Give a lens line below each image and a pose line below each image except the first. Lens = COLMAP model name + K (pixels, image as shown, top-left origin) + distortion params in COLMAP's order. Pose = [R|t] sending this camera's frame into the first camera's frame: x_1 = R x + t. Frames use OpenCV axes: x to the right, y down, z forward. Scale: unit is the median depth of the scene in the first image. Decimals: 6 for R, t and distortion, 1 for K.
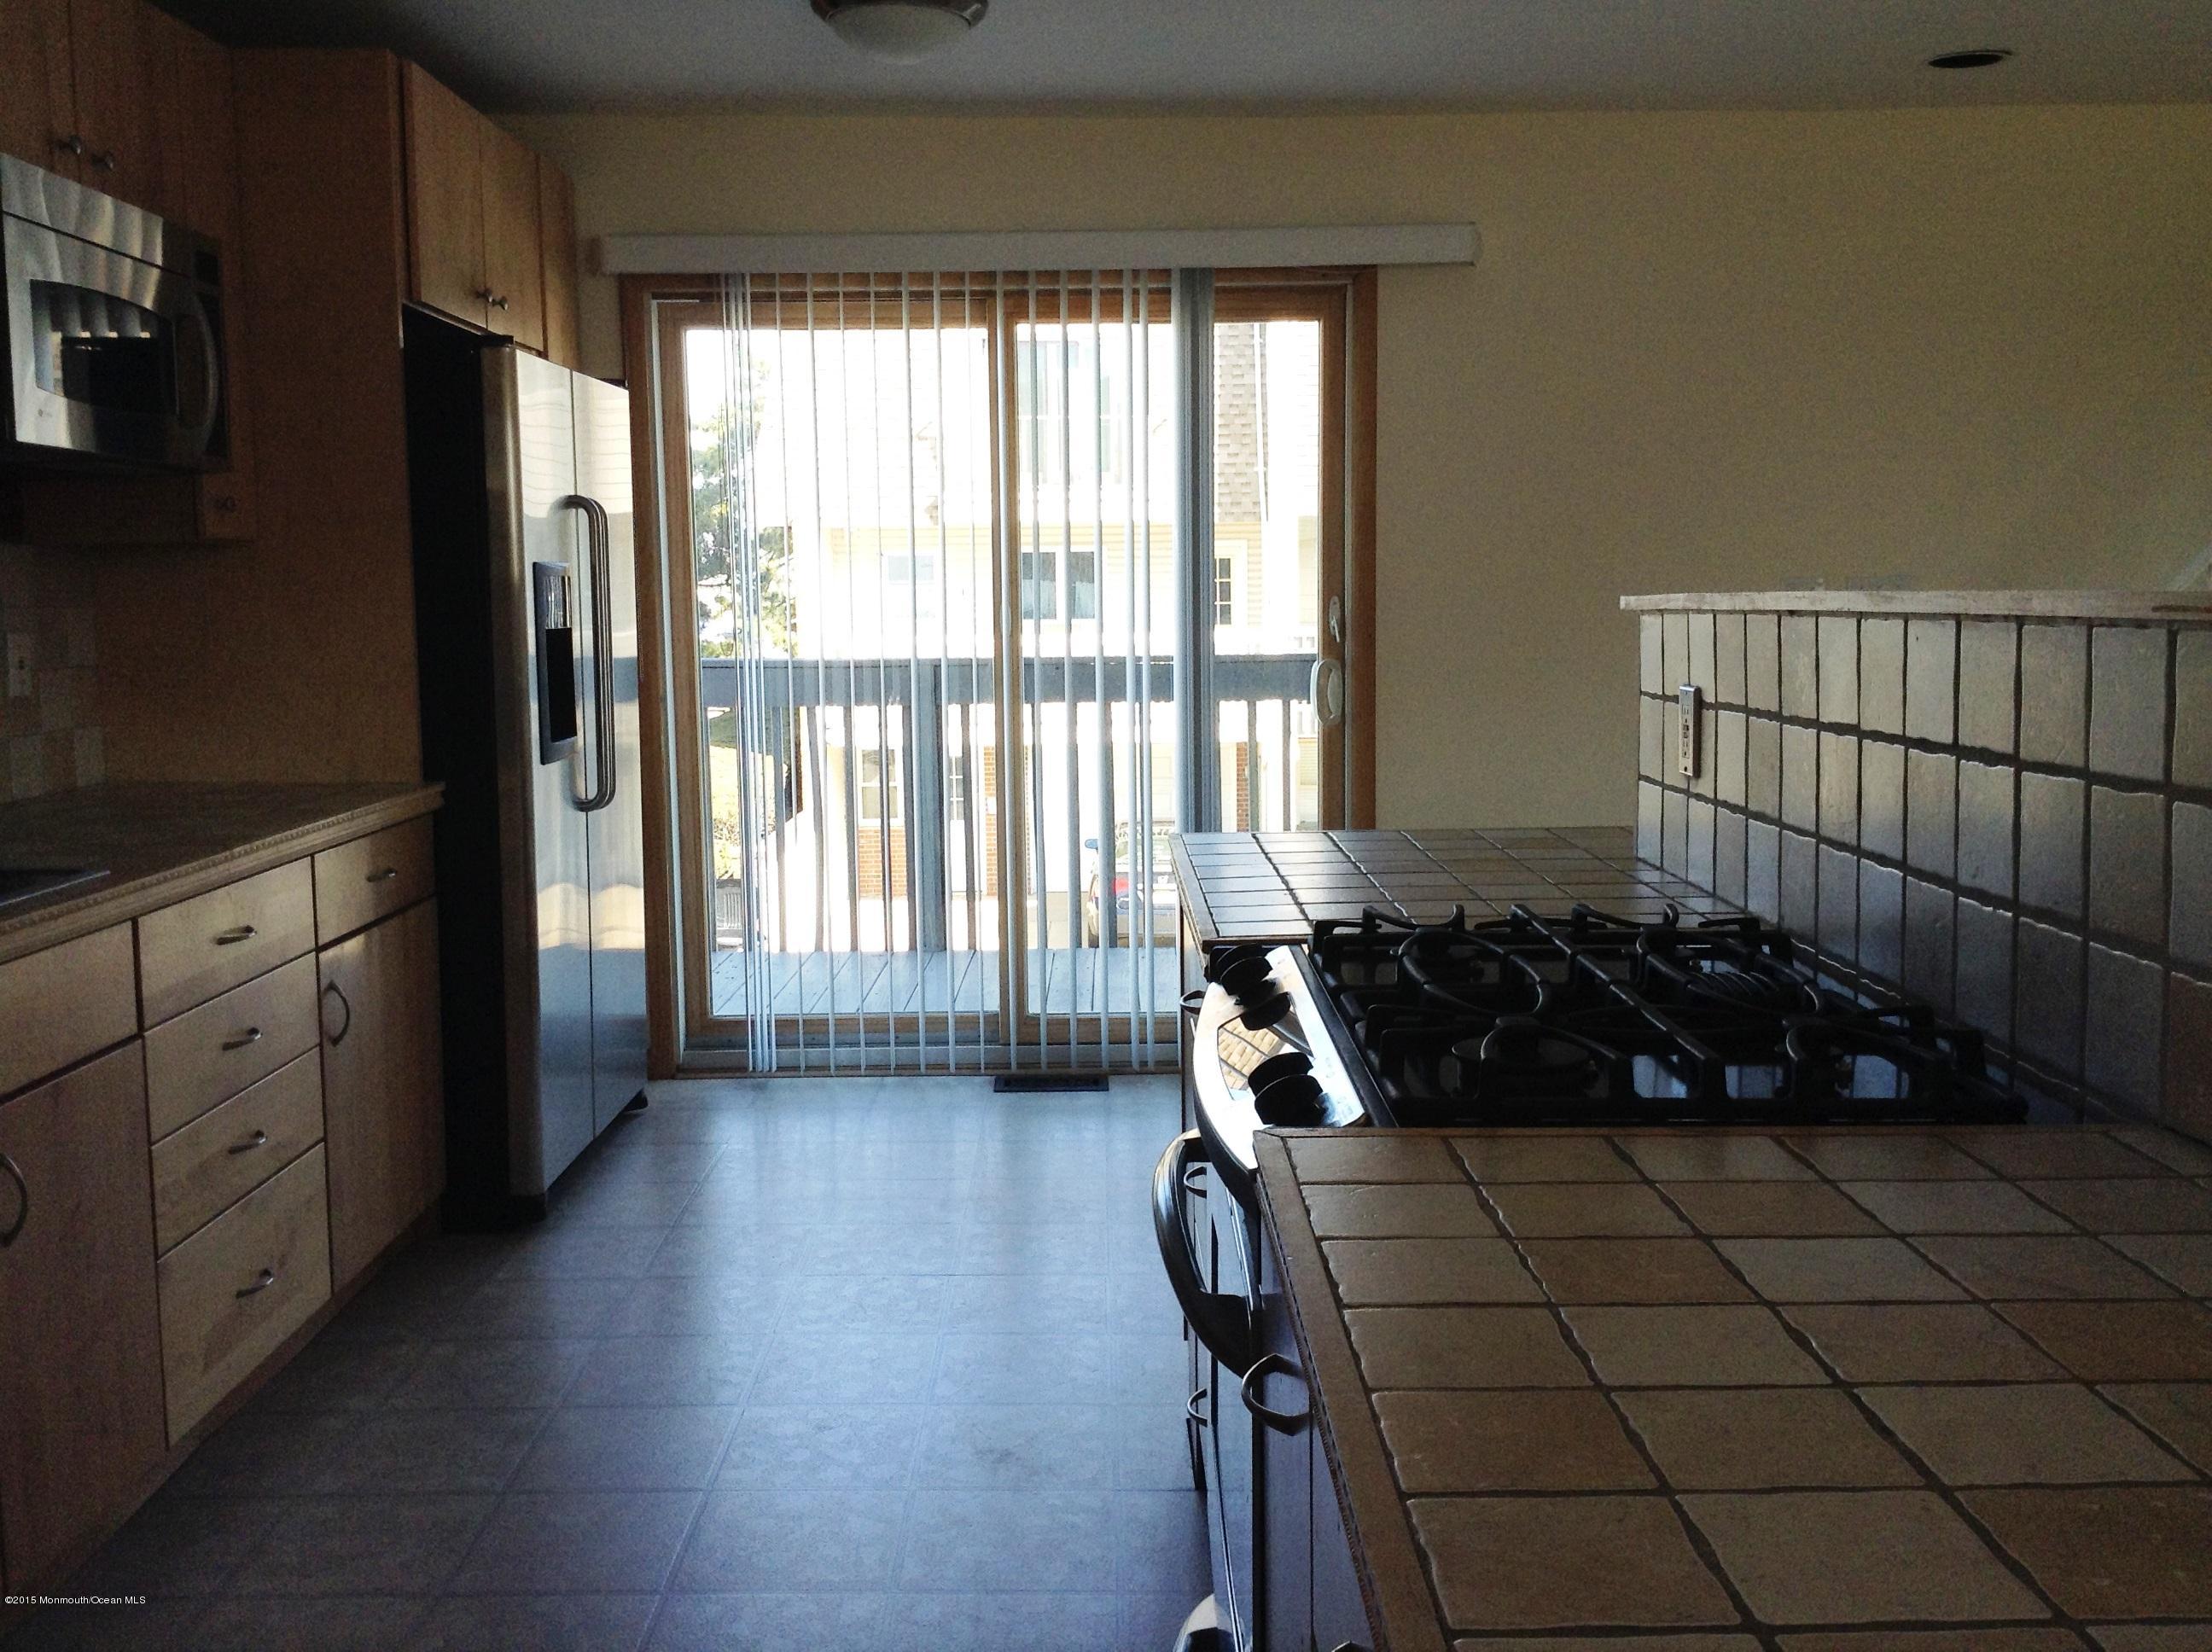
lens RADIAL K [[2000.5, 0, 1099.8], [0, 2000.5, 805.9], [0, 0, 1]] dist [0.117778, -0.226632]
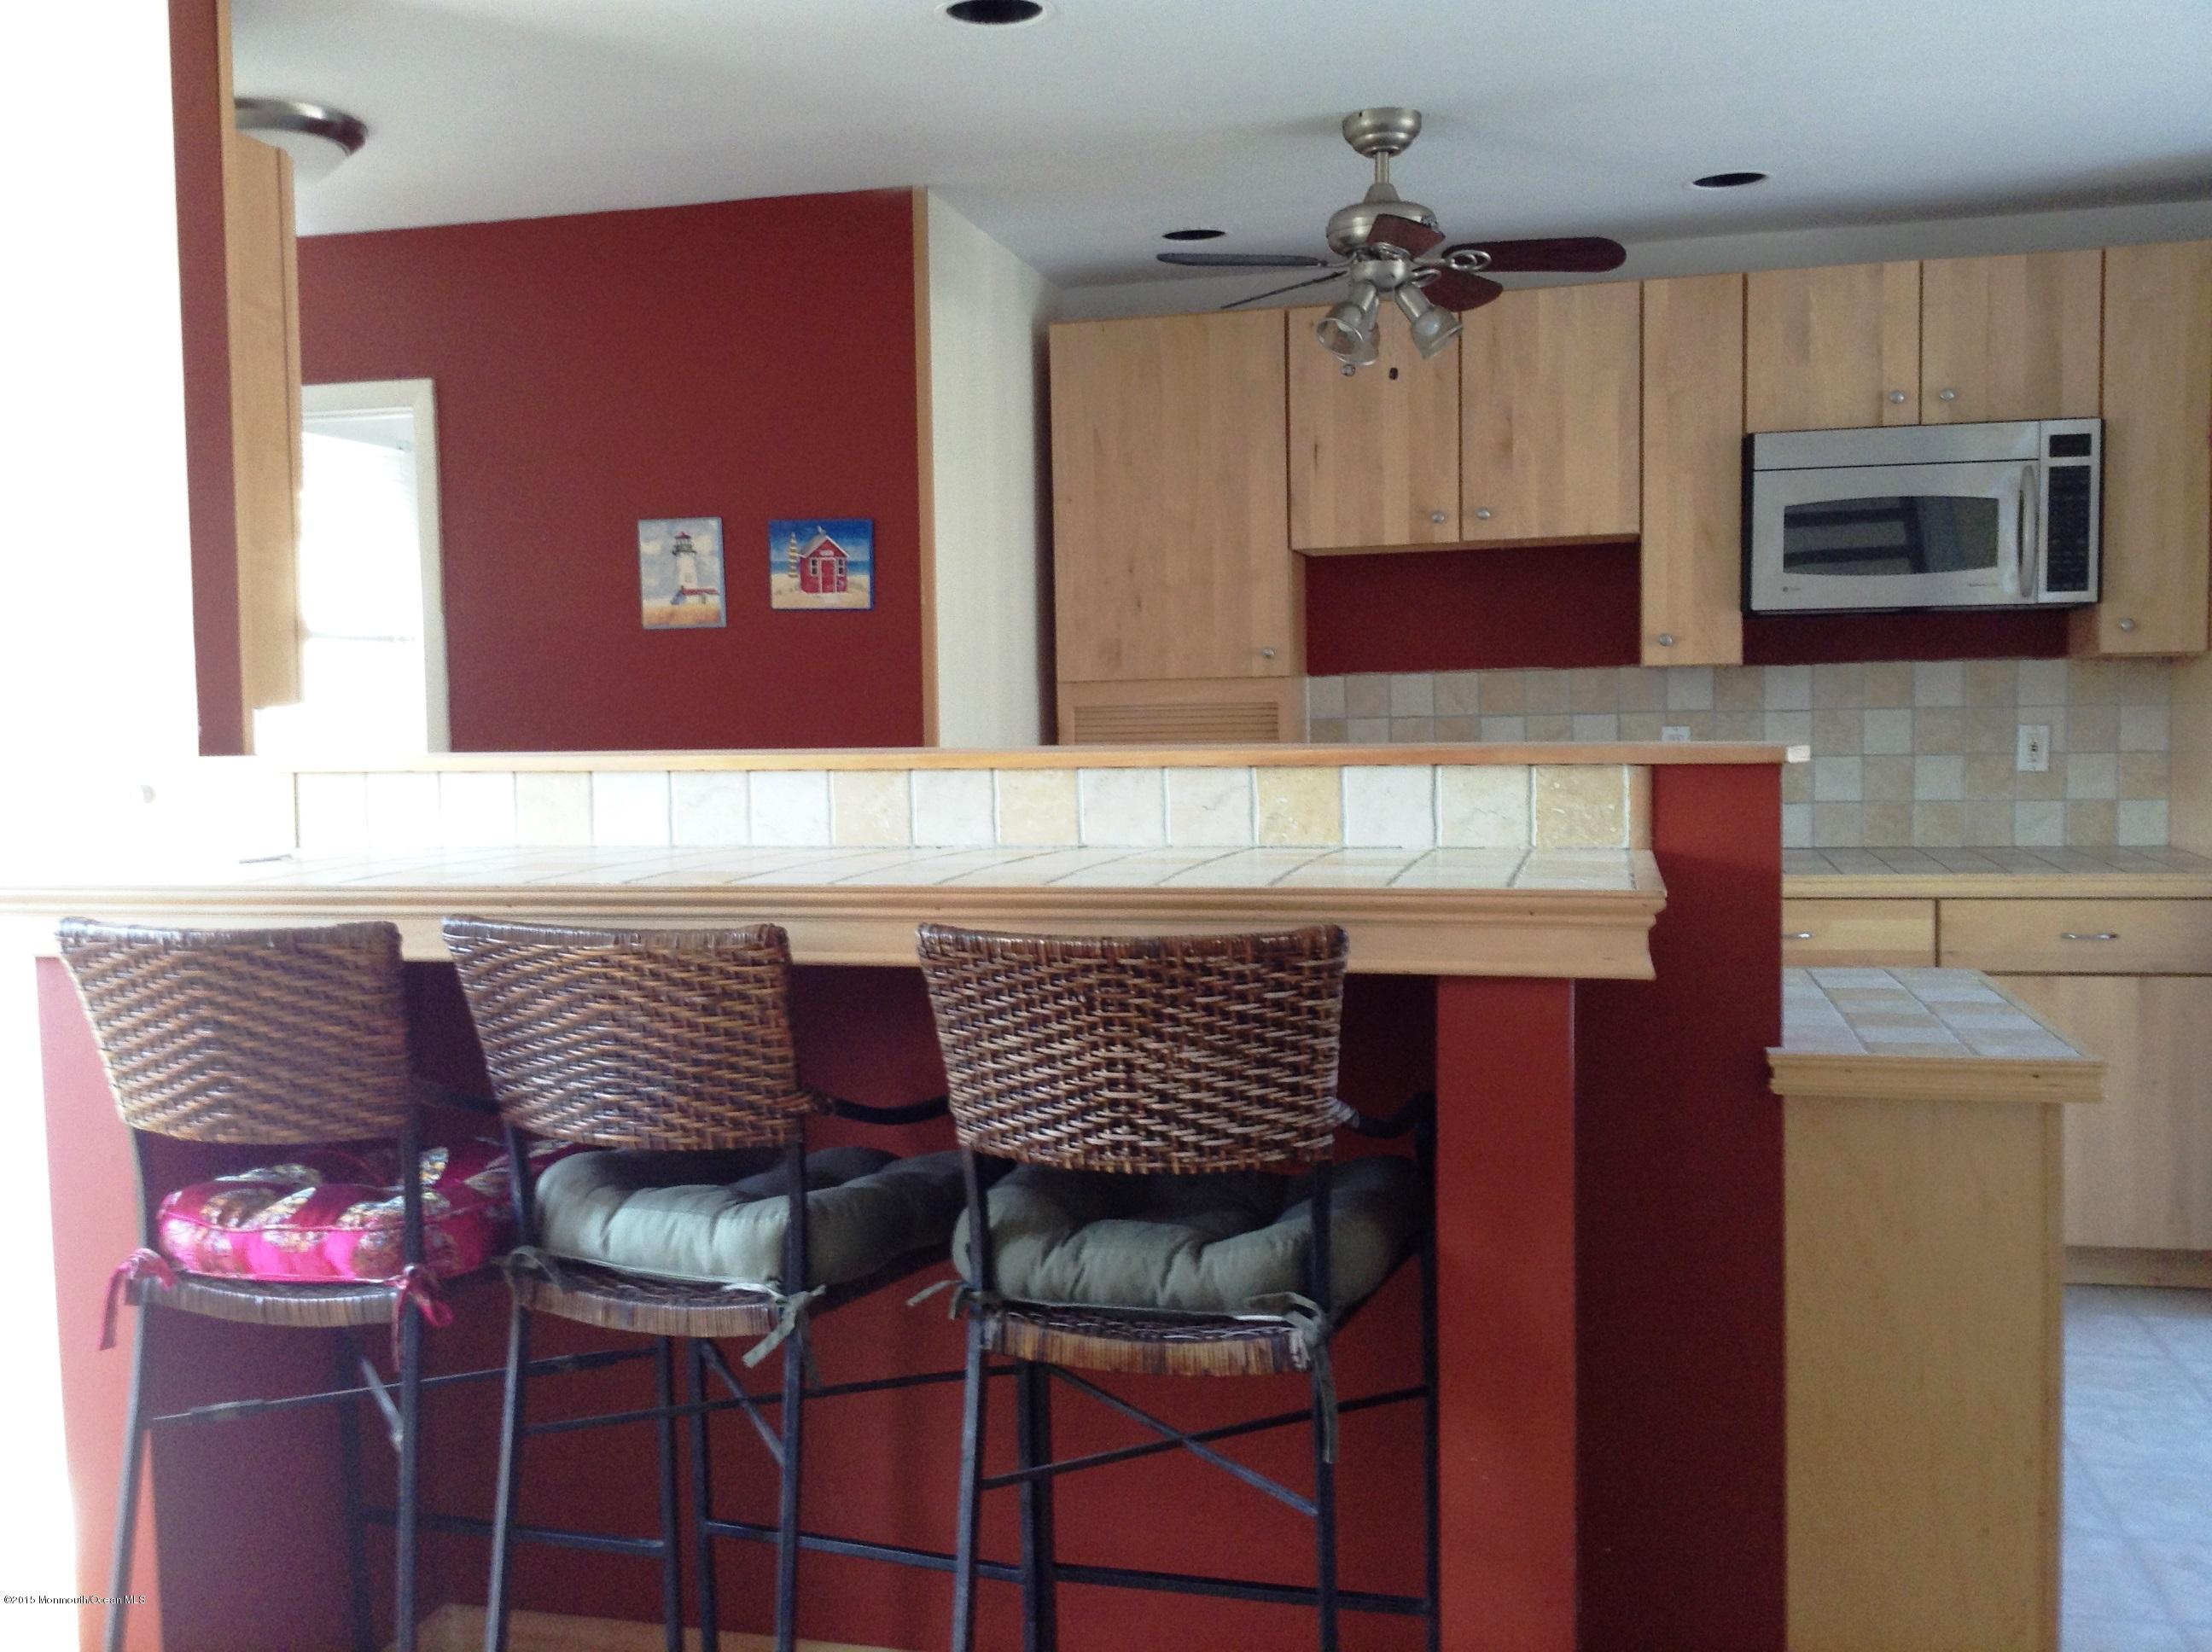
lens RADIAL K [[2000.5, 0, 1099.8], [0, 2000.5, 805.9], [0, 0, 1]] dist [0.117778, -0.226632]
pose [[-0.252034, 0.065767, -0.965481, 0.677595], [-0.080370, 0.992819, 0.088609, -0.072893], [0.964375, 0.099928, -0.244938, 0.524827]]
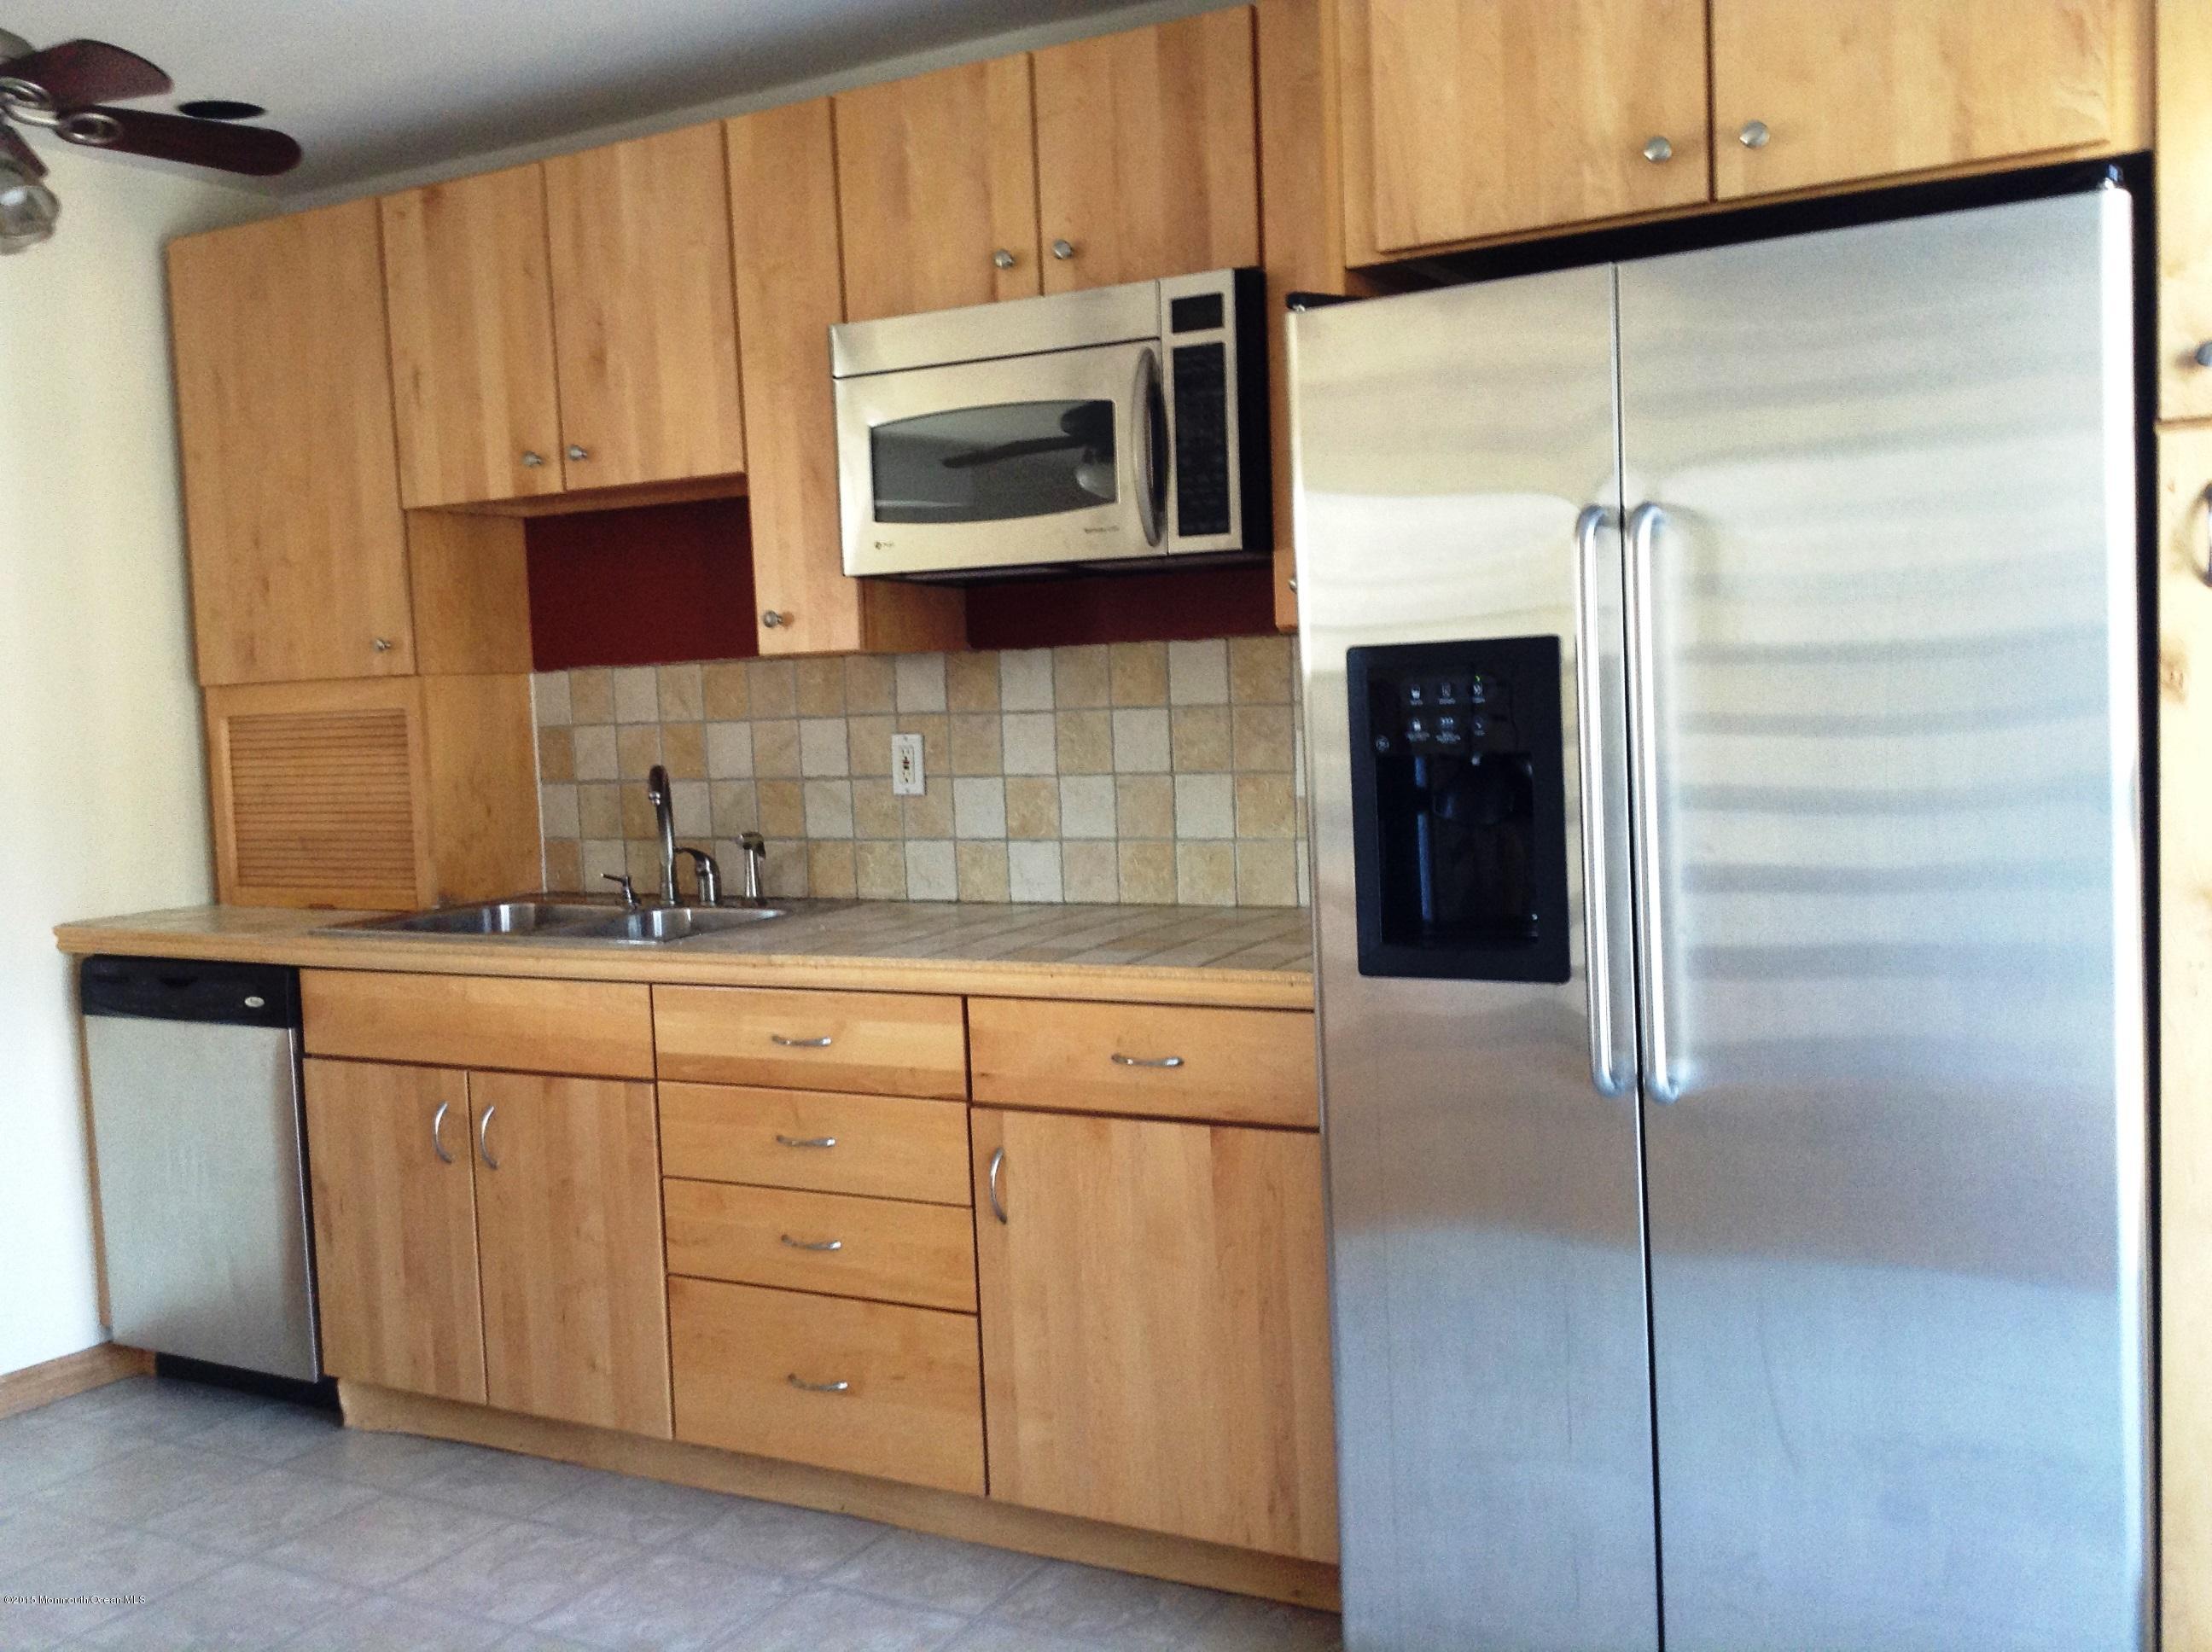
lens RADIAL K [[2000.5, 0, 1099.8], [0, 2000.5, 805.9], [0, 0, 1]] dist [0.117778, -0.226632]
pose [[-0.500639, 0.082499, -0.861716, 0.225116], [-0.046681, 0.991427, 0.122038, -0.113731], [0.864396, 0.101323, -0.492496, 0.983274]]
